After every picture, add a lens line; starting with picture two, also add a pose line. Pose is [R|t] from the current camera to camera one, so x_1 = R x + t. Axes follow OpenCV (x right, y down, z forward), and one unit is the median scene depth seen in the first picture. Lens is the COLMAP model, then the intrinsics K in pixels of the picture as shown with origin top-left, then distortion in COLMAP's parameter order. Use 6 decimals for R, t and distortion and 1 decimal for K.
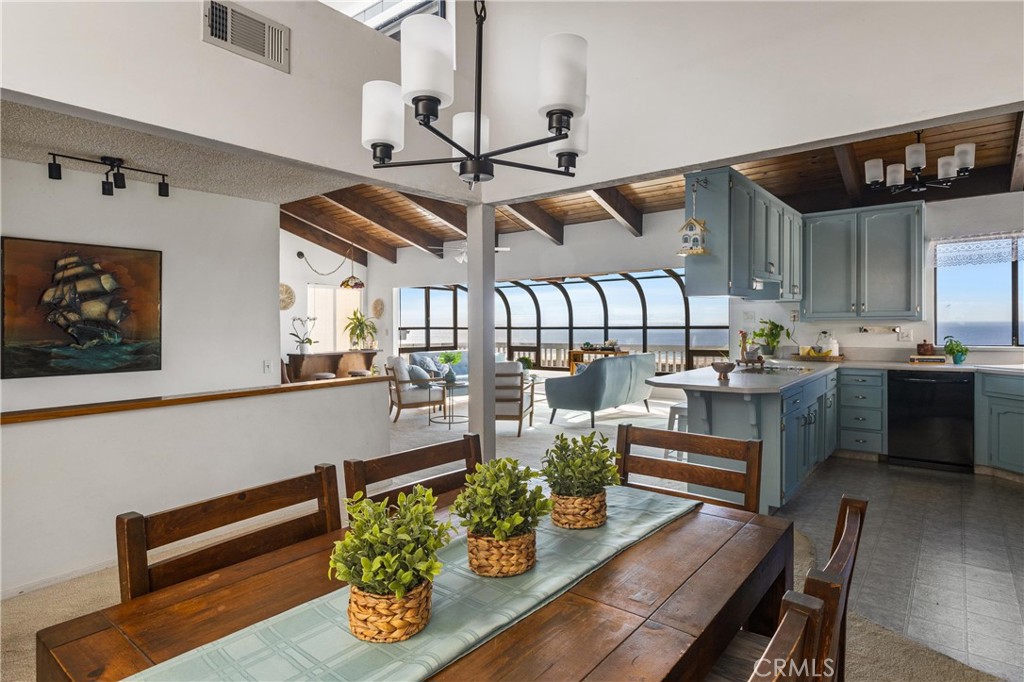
lens RADIAL K [[554.9, 0, 512.8], [0, 554.9, 334.8], [0, 0, 1]] dist [-0.000128, 0.000002]
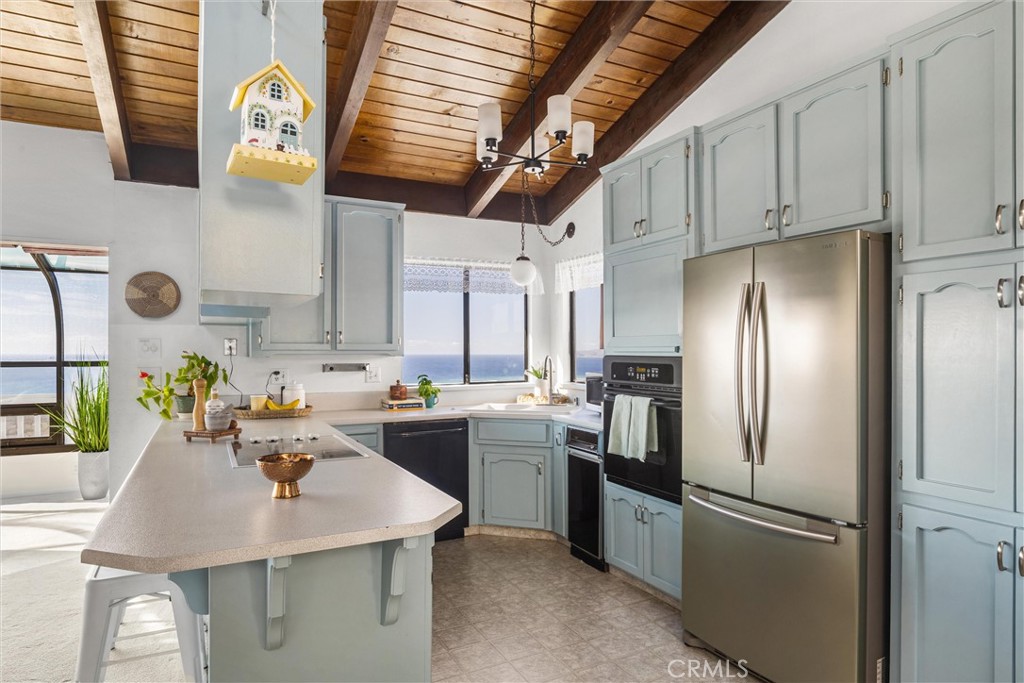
lens RADIAL K [[593.5, 0, 514.0], [0, 593.5, 363.3], [0, 0, 1]] dist [-0.004357, -0.000113]
pose [[0.401801, -0.006980, 0.915701, 0.029031], [0.013116, 0.999912, 0.001867, -0.014739], [-0.915633, 0.011260, 0.401857, 0.513657]]
